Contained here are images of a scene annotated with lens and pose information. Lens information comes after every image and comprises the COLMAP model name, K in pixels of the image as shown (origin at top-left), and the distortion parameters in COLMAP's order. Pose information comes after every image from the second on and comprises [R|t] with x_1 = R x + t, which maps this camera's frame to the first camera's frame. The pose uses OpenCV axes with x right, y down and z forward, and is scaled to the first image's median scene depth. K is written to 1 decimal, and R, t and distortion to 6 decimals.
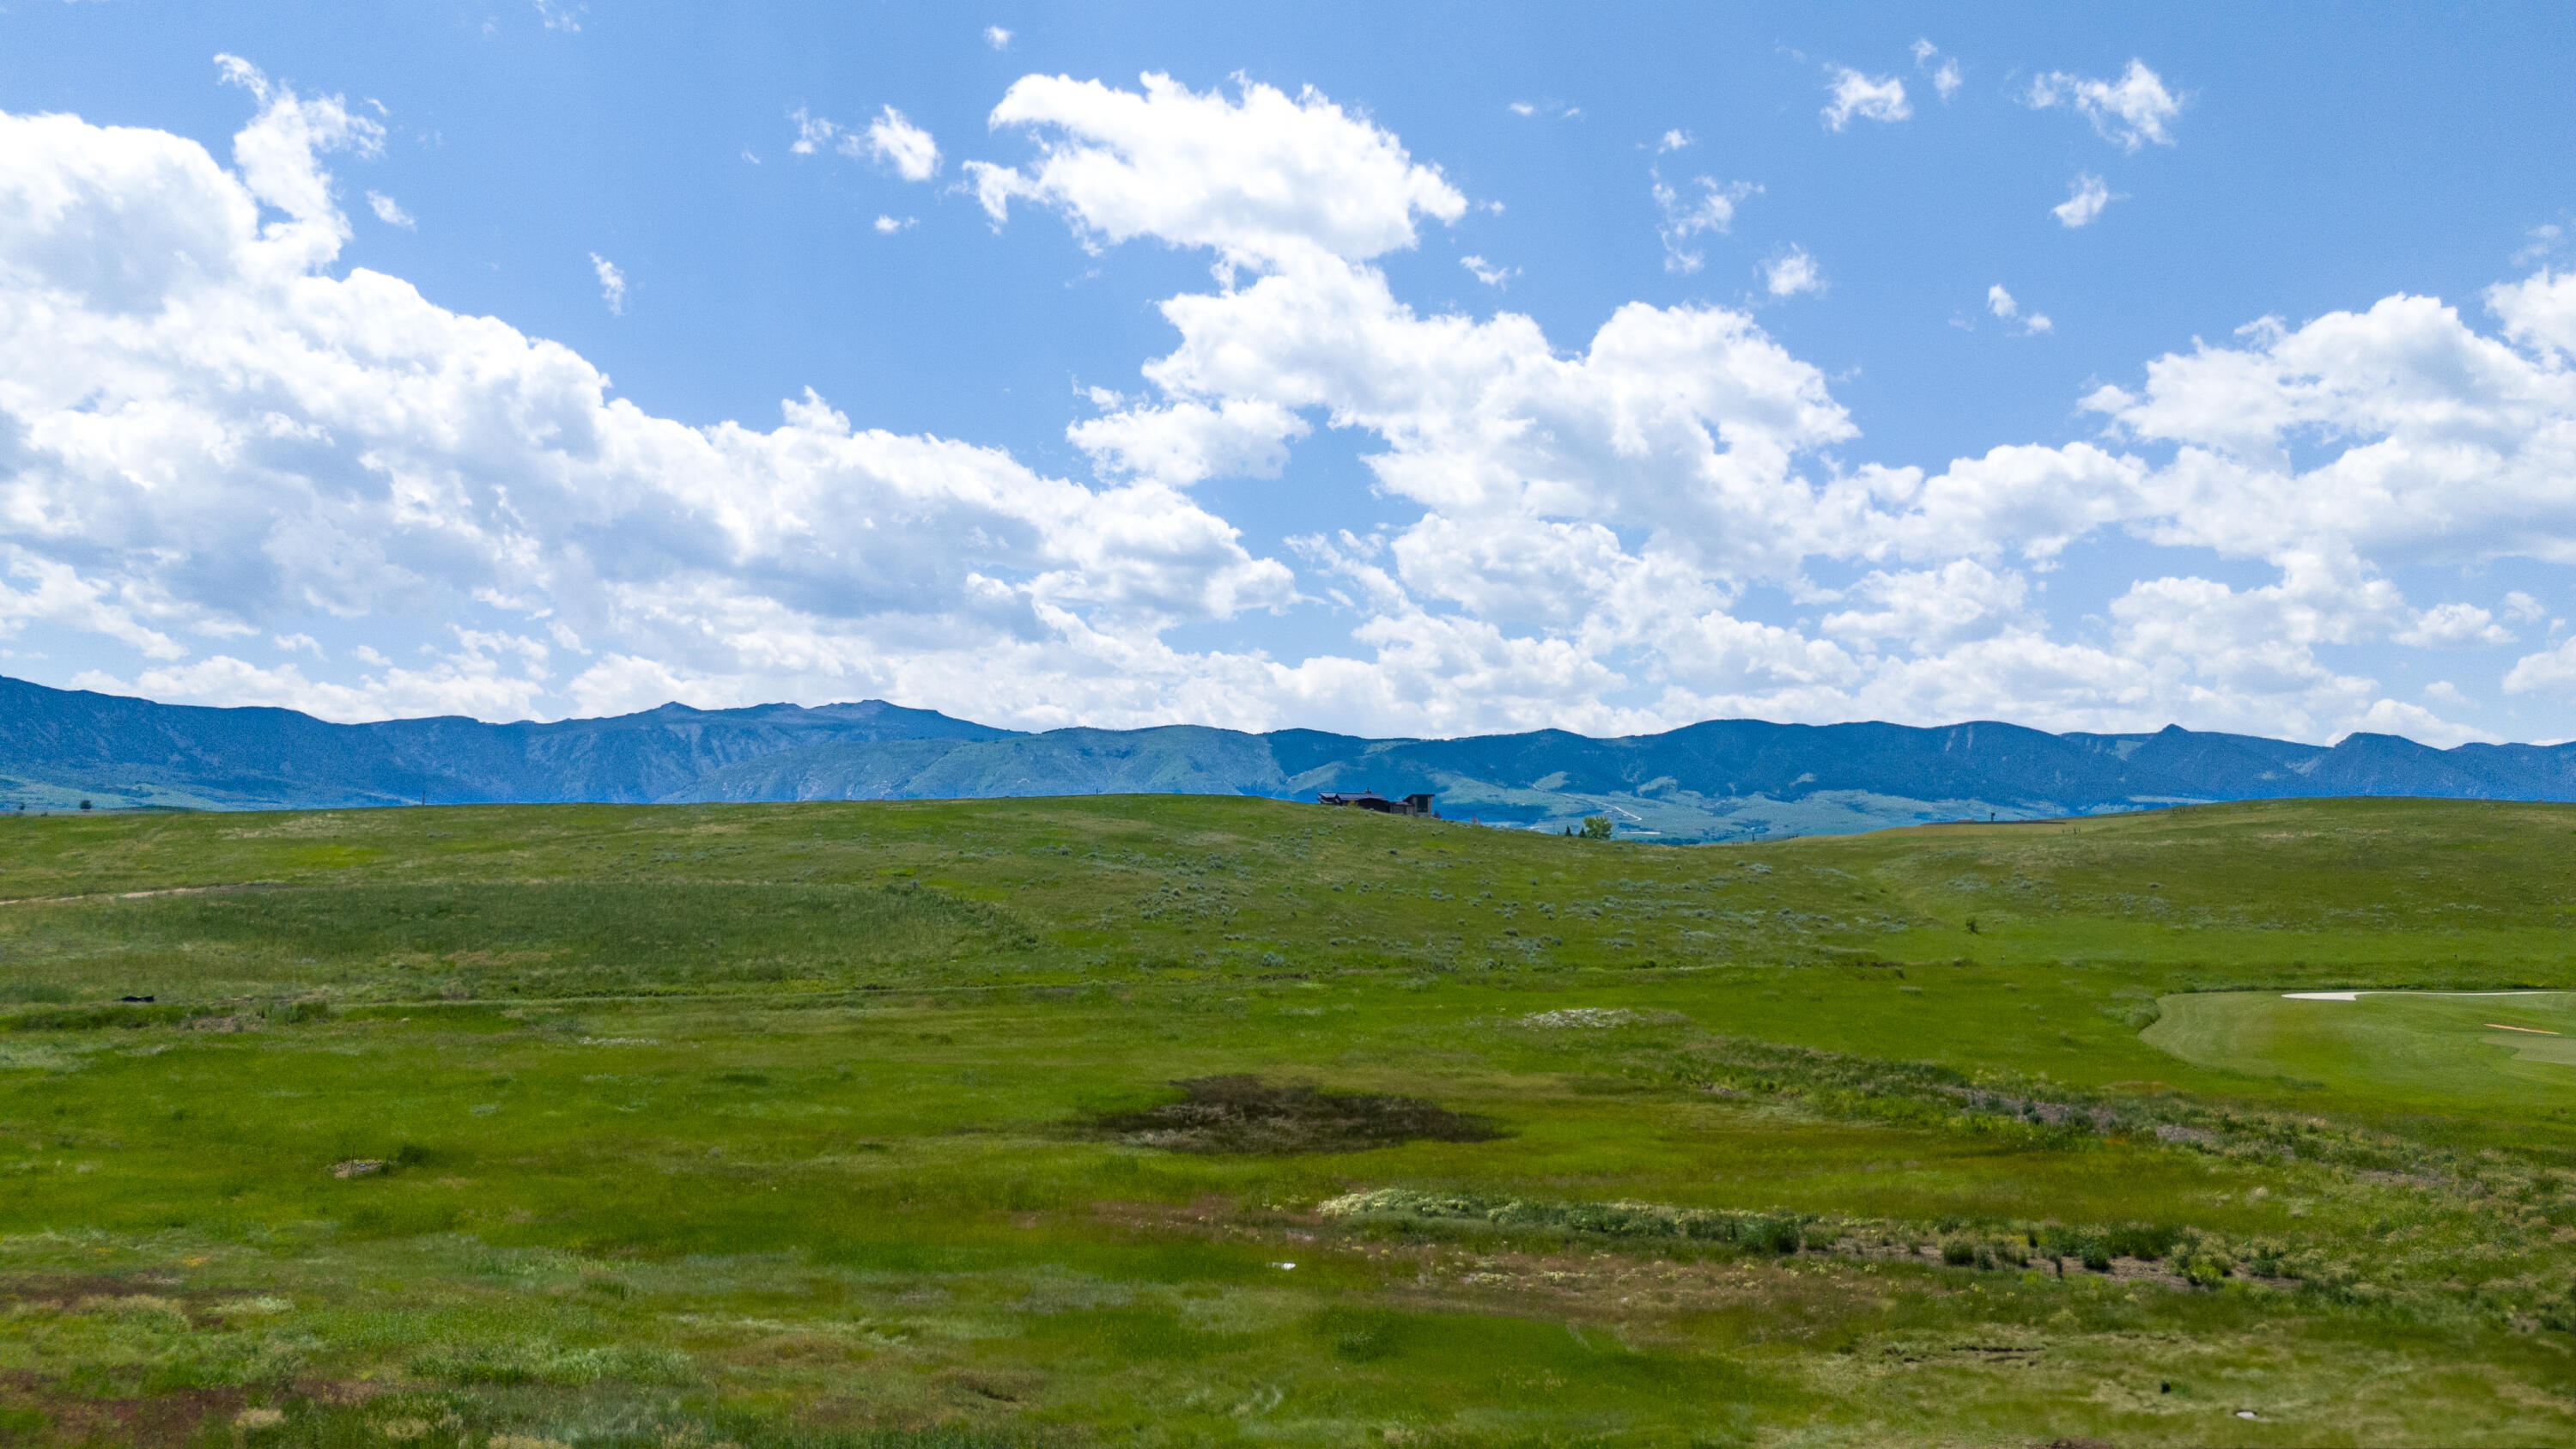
lens RADIAL K [[1915.6, 0, 1288.0], [0, 1915.6, 724.5], [0, 0, 1]] dist [0.072905, -0.079784]
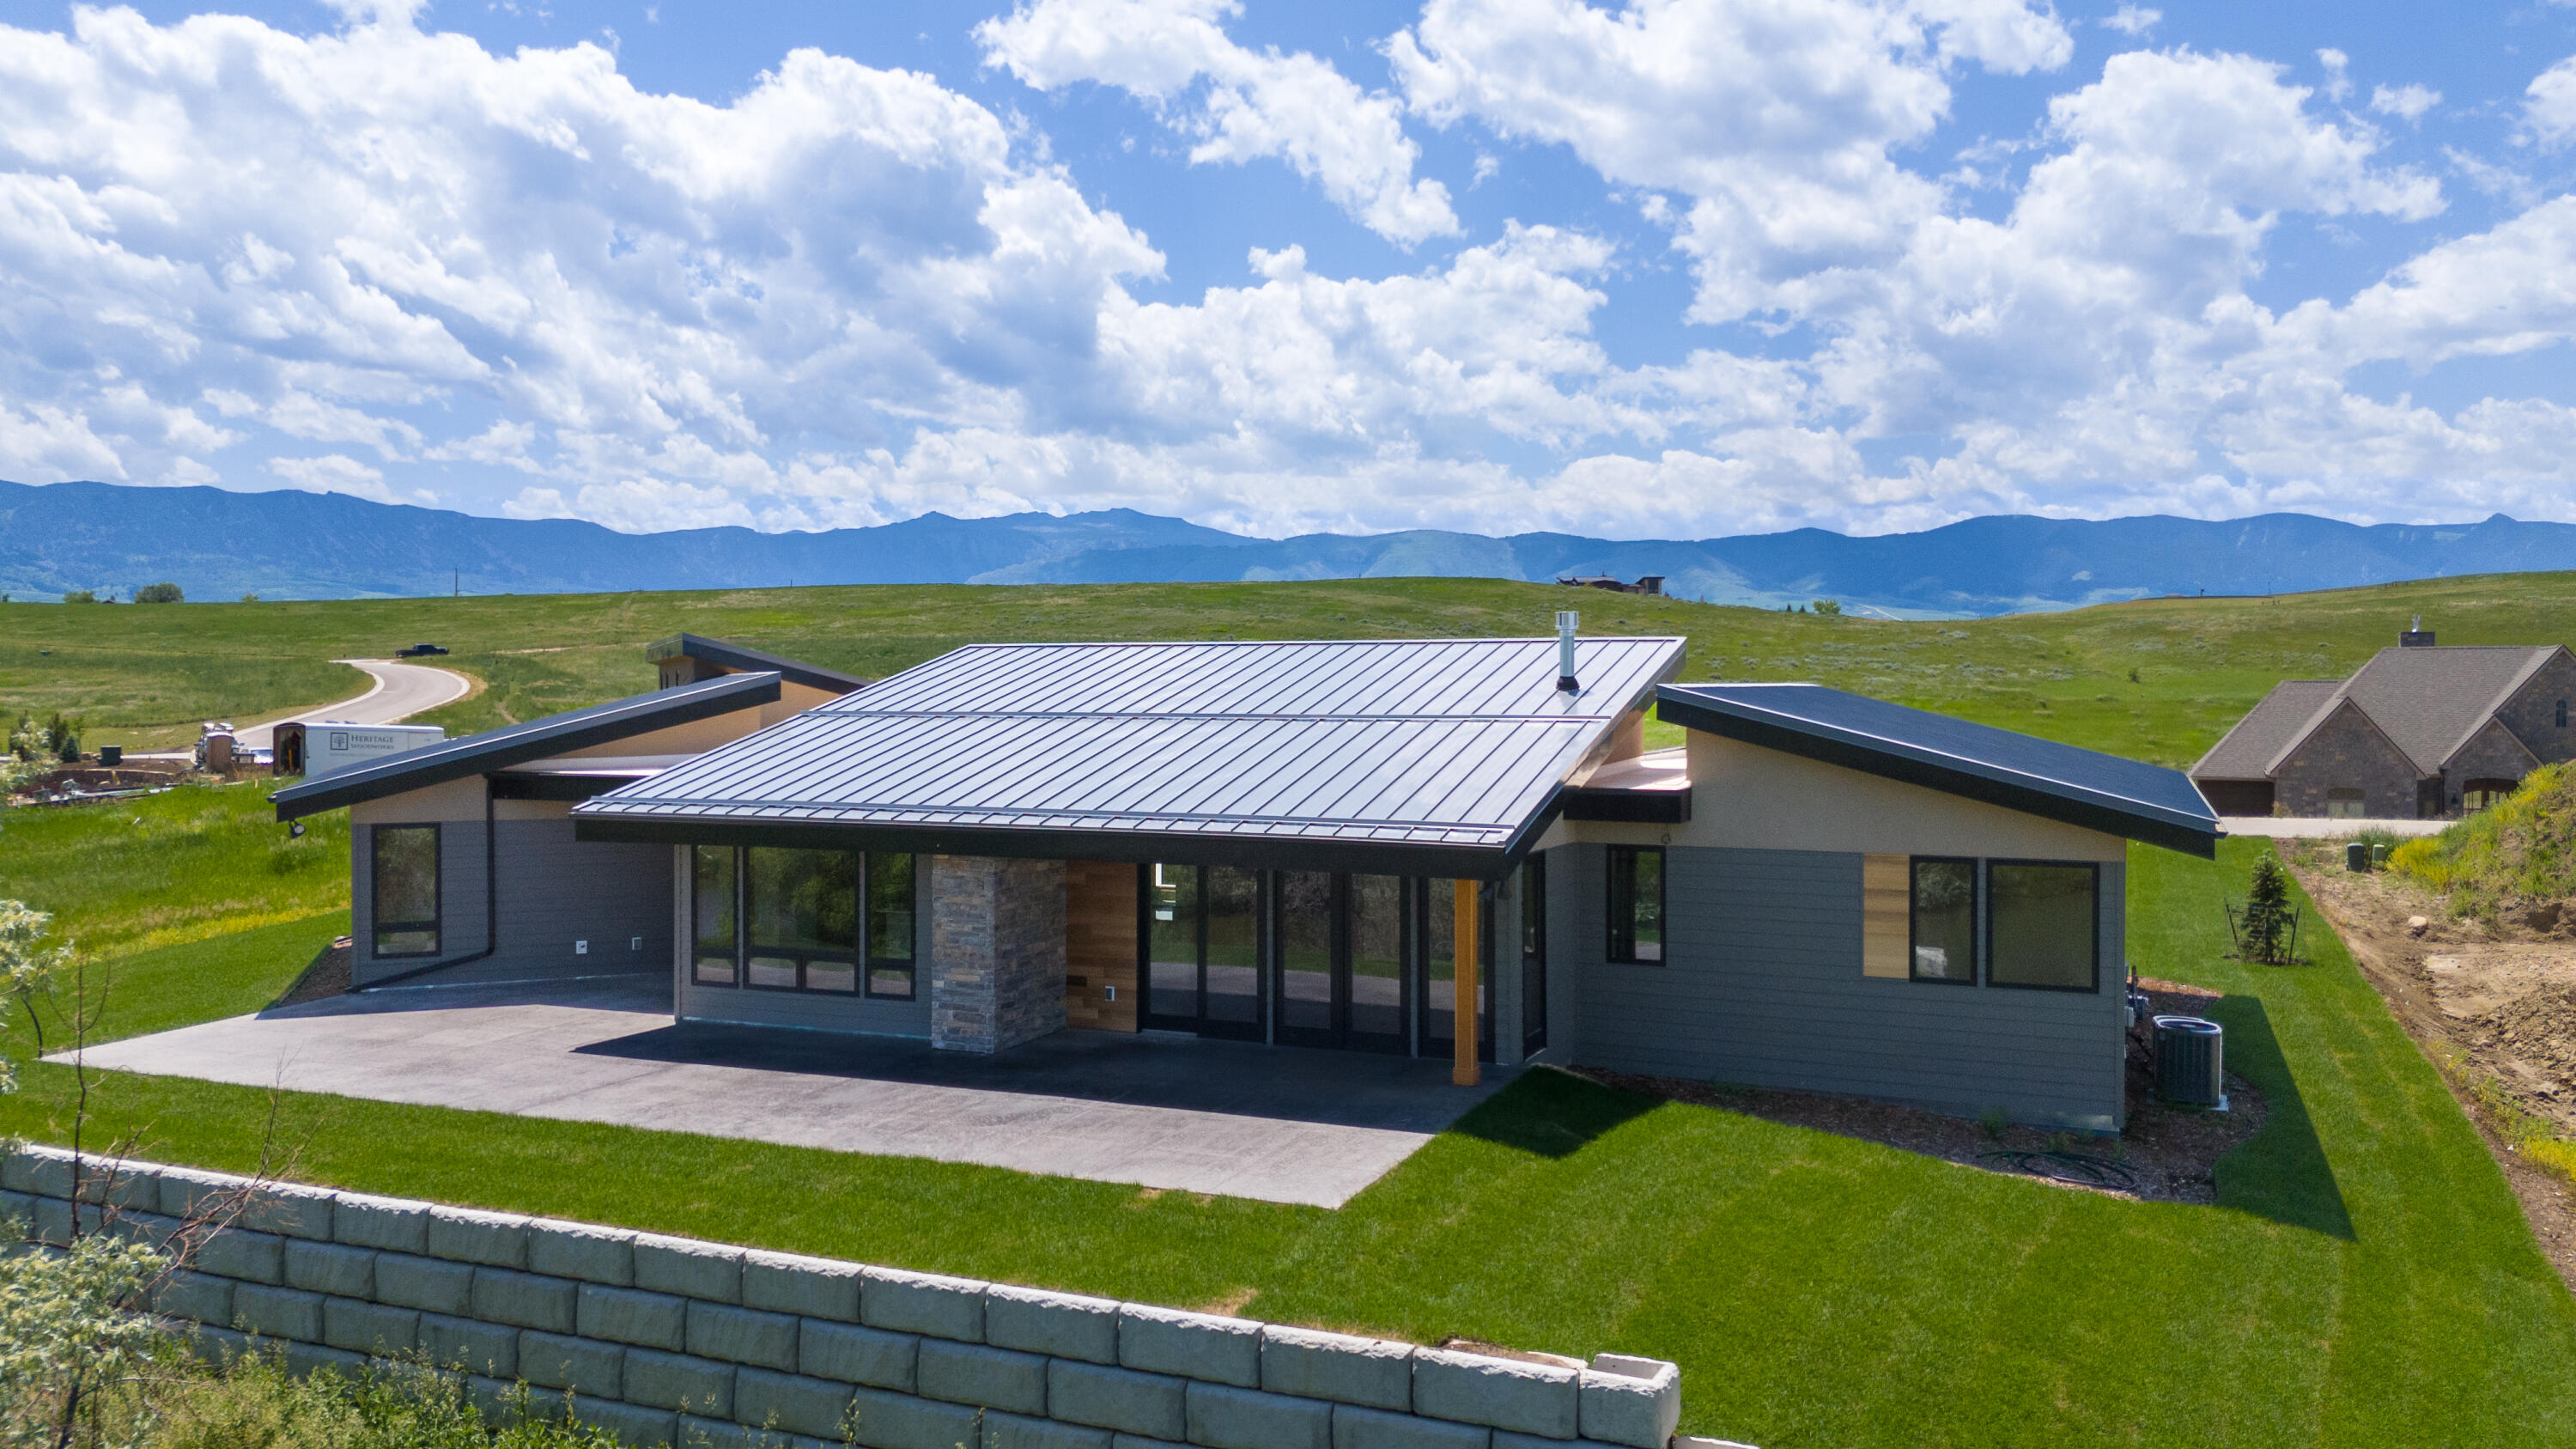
lens RADIAL K [[1915.6, 0, 1288.0], [0, 1915.6, 724.5], [0, 0, 1]] dist [0.072905, -0.079784]
pose [[0.992123, 0.001713, -0.125254, 0.000414], [0.011013, 0.994842, 0.100837, 0.009418], [0.124780, -0.101422, 0.986987, -0.163174]]
